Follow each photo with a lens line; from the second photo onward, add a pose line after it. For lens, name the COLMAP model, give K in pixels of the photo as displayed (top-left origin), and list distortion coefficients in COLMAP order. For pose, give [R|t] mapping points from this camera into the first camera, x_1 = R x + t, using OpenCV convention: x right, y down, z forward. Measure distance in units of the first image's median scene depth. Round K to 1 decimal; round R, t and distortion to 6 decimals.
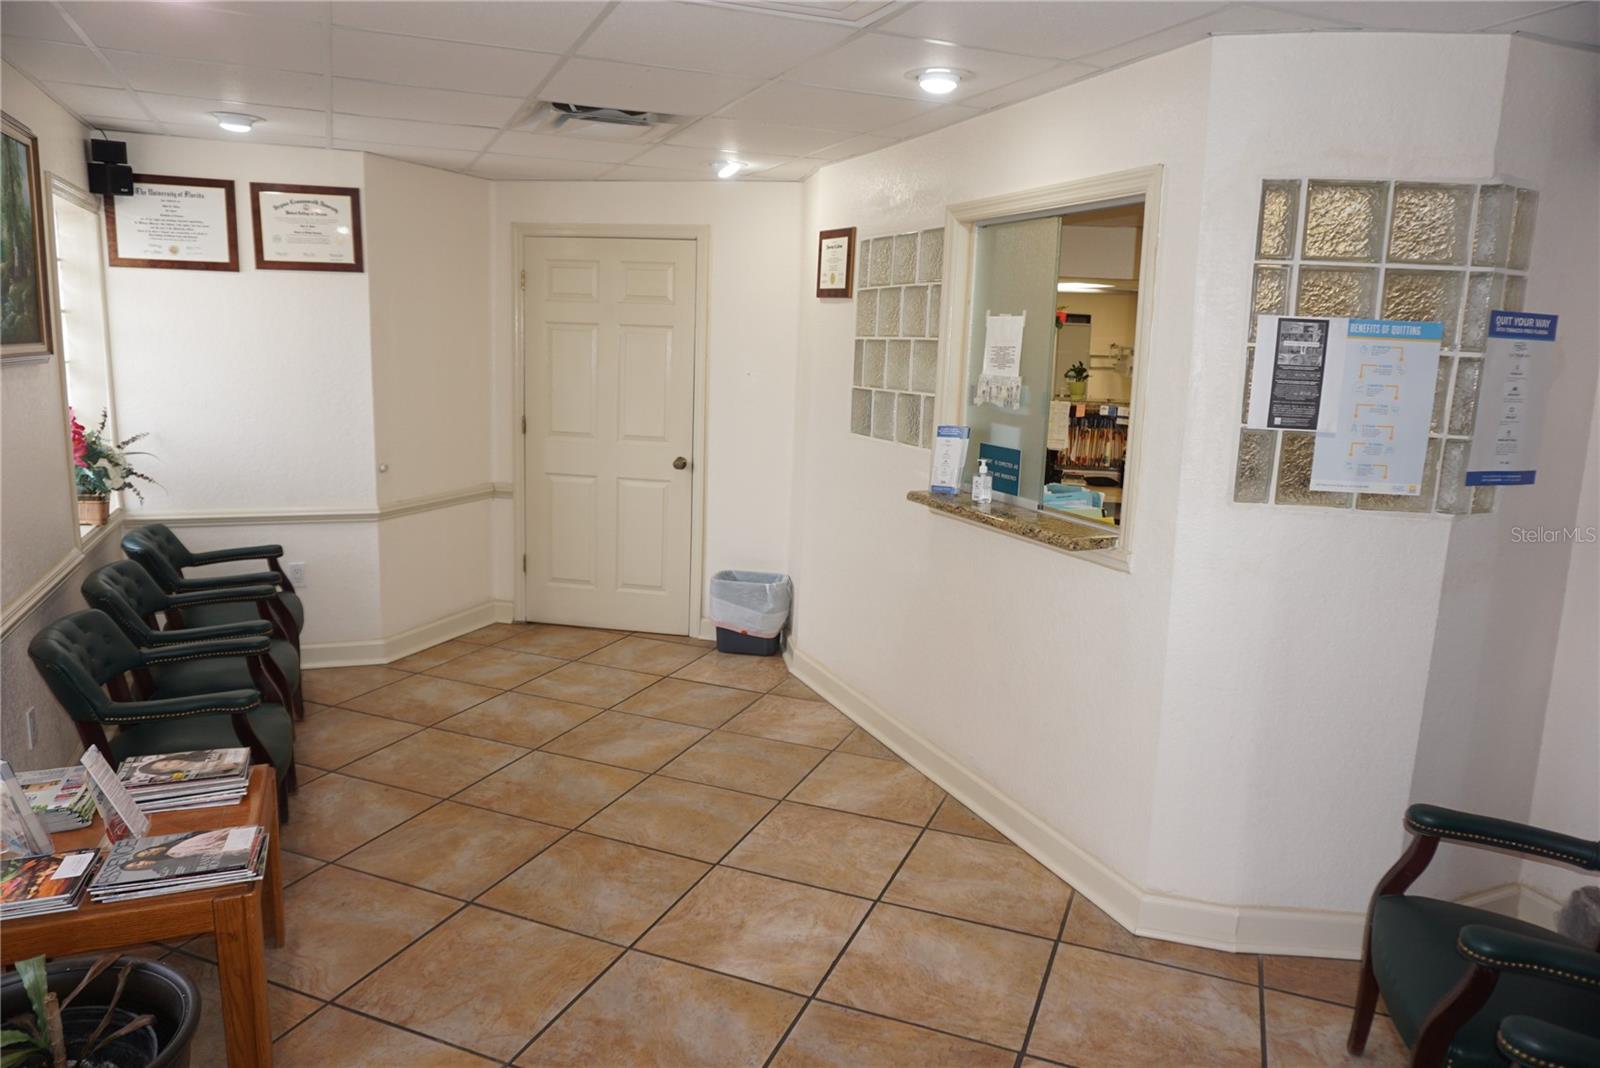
lens RADIAL K [[1073.8, 0, 796.6], [0, 1073.8, 526.7], [0, 0, 1]] dist [-0.046356, 0.028967]
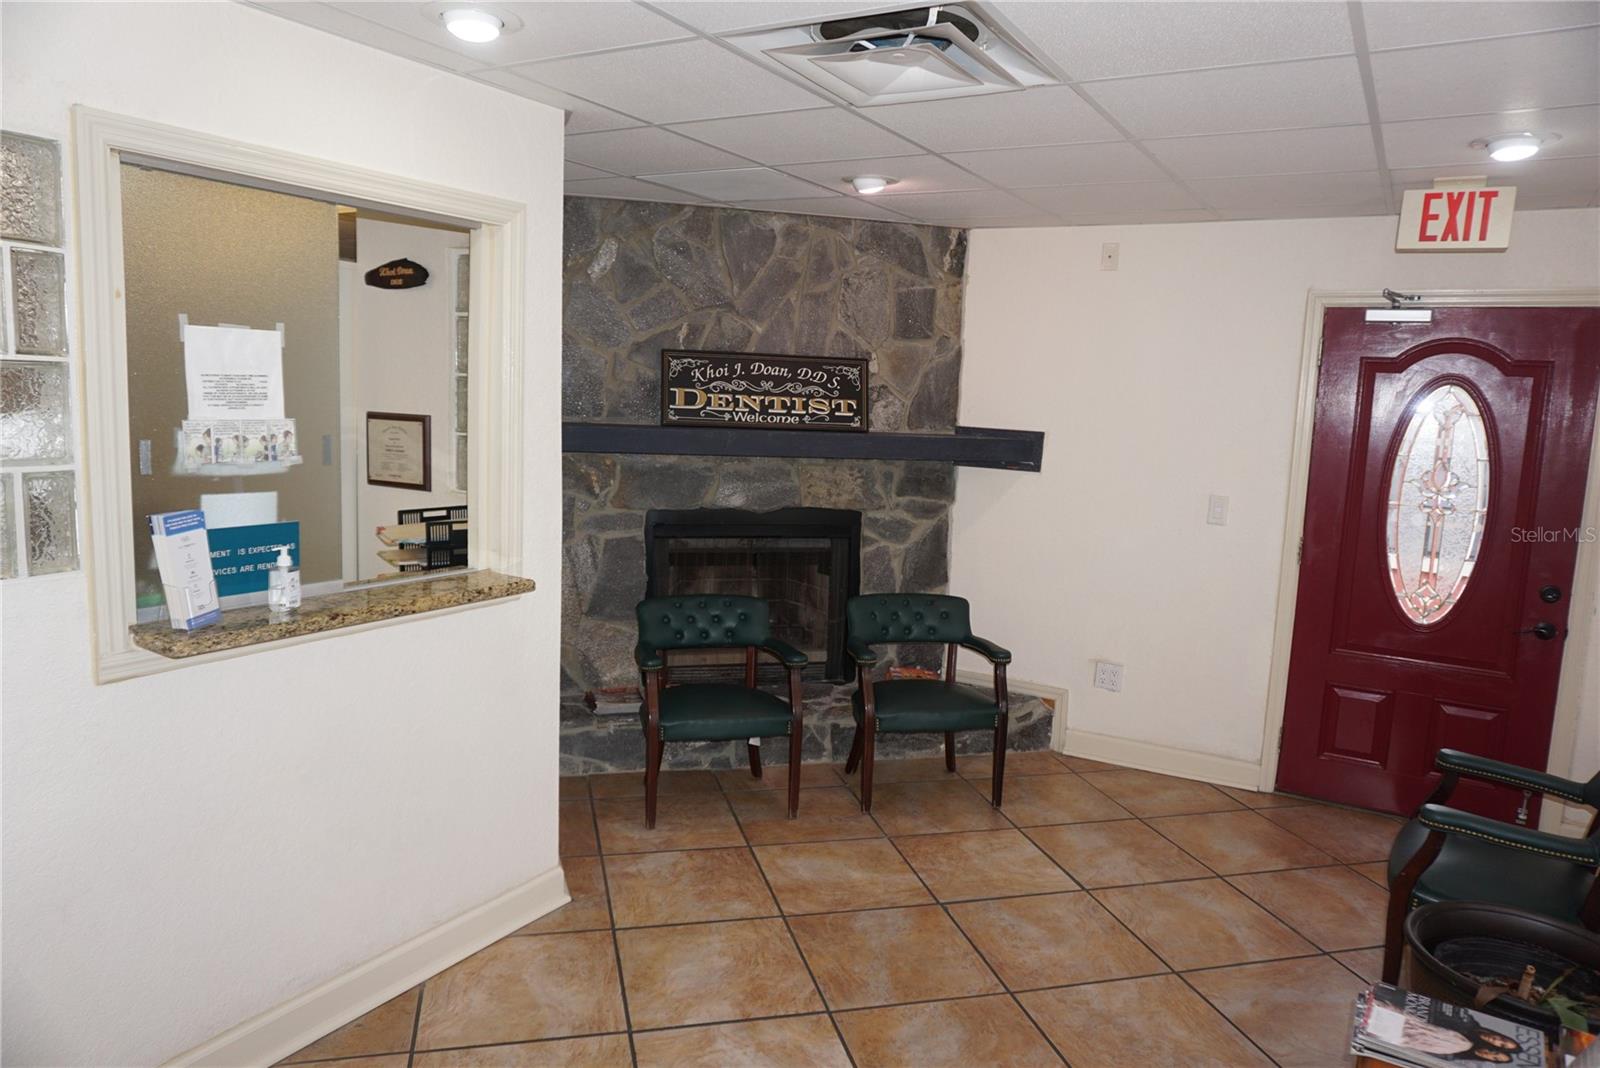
lens RADIAL K [[1073.8, 0, 796.6], [0, 1073.8, 526.7], [0, 0, 1]] dist [-0.046356, 0.028967]
pose [[-0.588376, -0.158810, 0.792838, -0.607470], [0.079195, 0.964491, 0.251965, -0.244434], [-0.804700, 0.211039, -0.554906, 1.254482]]
